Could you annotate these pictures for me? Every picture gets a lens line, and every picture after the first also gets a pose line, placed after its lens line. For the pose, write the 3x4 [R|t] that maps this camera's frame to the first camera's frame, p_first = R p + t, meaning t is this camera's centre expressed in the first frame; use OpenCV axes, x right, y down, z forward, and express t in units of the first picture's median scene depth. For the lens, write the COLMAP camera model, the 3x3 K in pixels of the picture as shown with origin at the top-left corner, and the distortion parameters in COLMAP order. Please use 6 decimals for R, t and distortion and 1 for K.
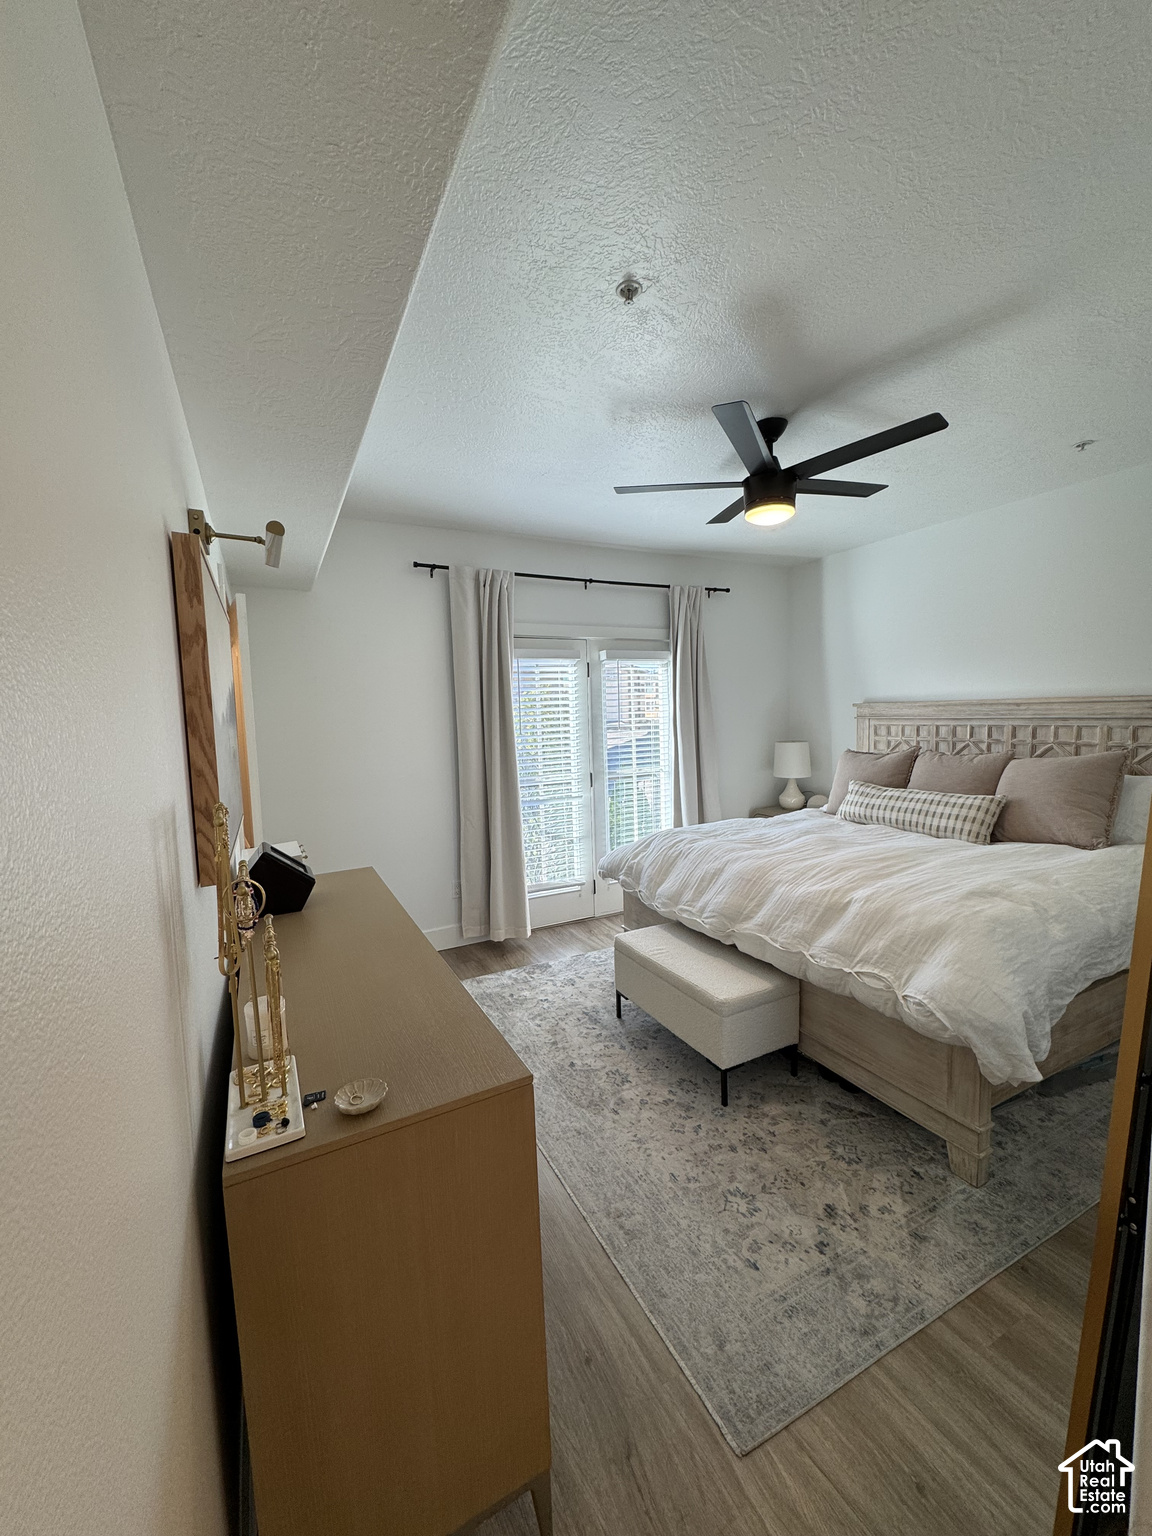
lens RADIAL K [[612.8, 0, 576.9], [0, 612.8, 768.0], [0, 0, 1]] dist [-0.003007, 0.001108]
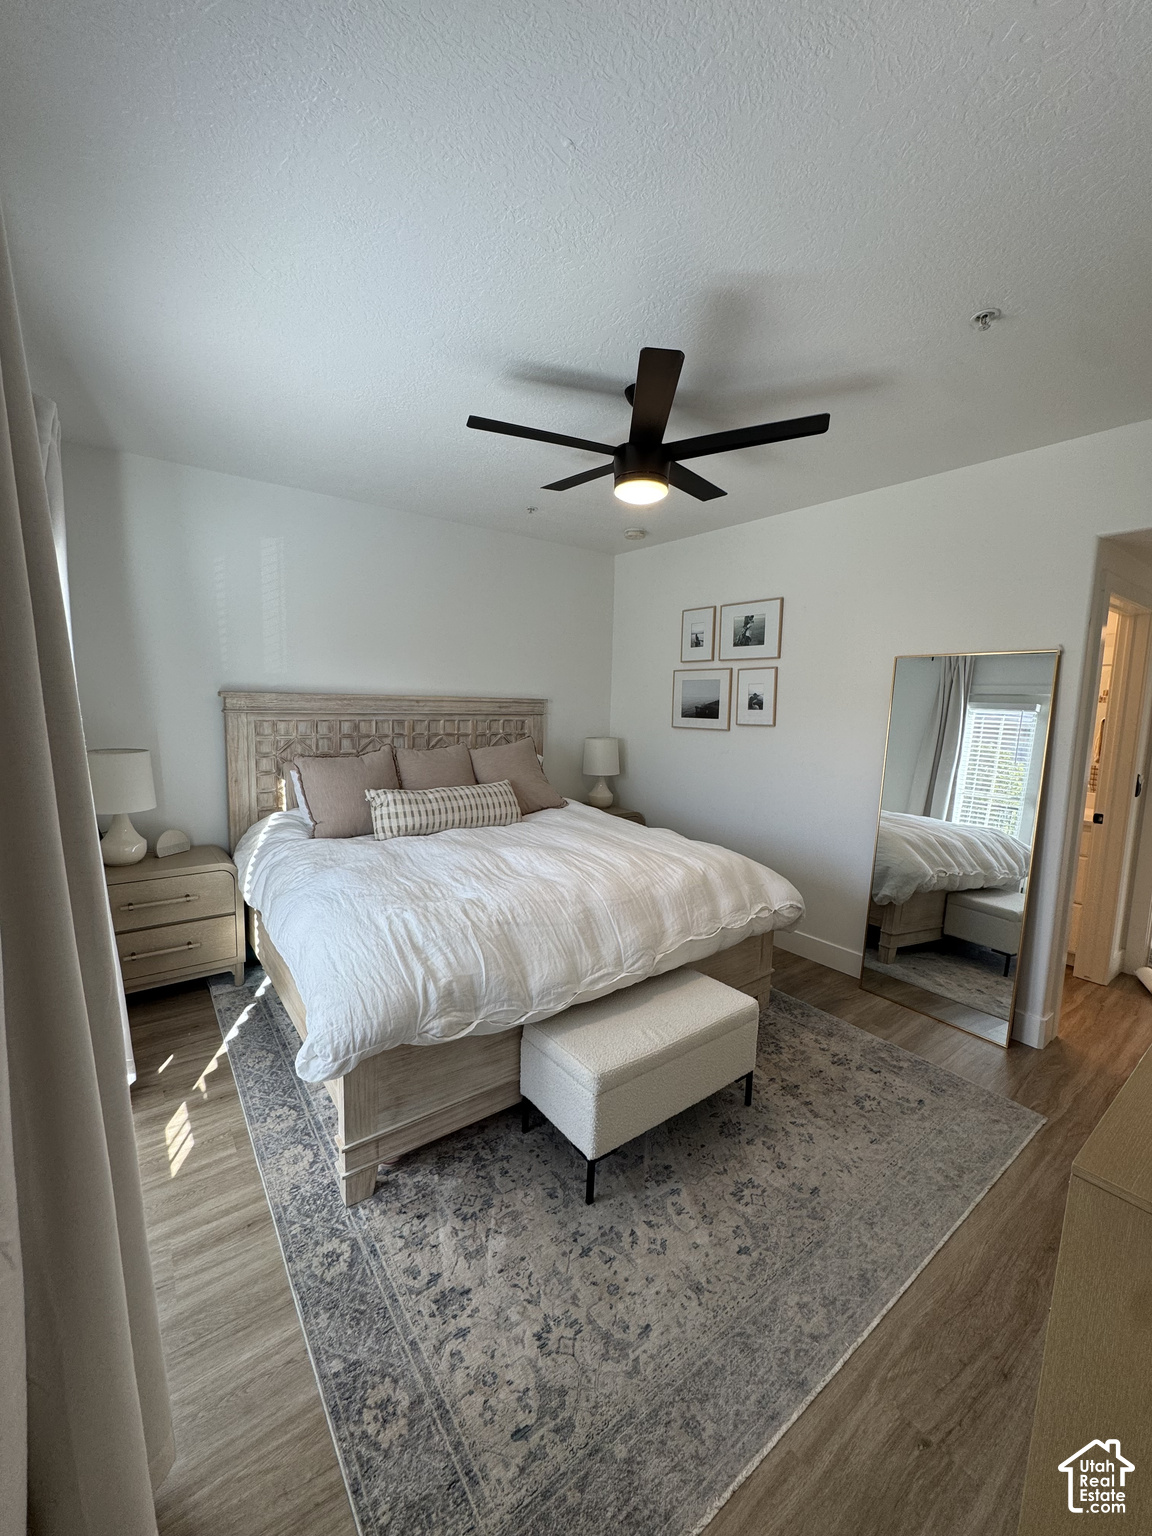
lens RADIAL K [[612.8, 0, 574.4], [0, 612.8, 767.2], [0, 0, 1]] dist [-0.003007, 0.001108]
pose [[-0.181129, -0.088050, 0.979510, -0.444411], [0.068881, 0.992402, 0.101946, -0.083070], [-0.981044, 0.085935, -0.173688, 0.974946]]
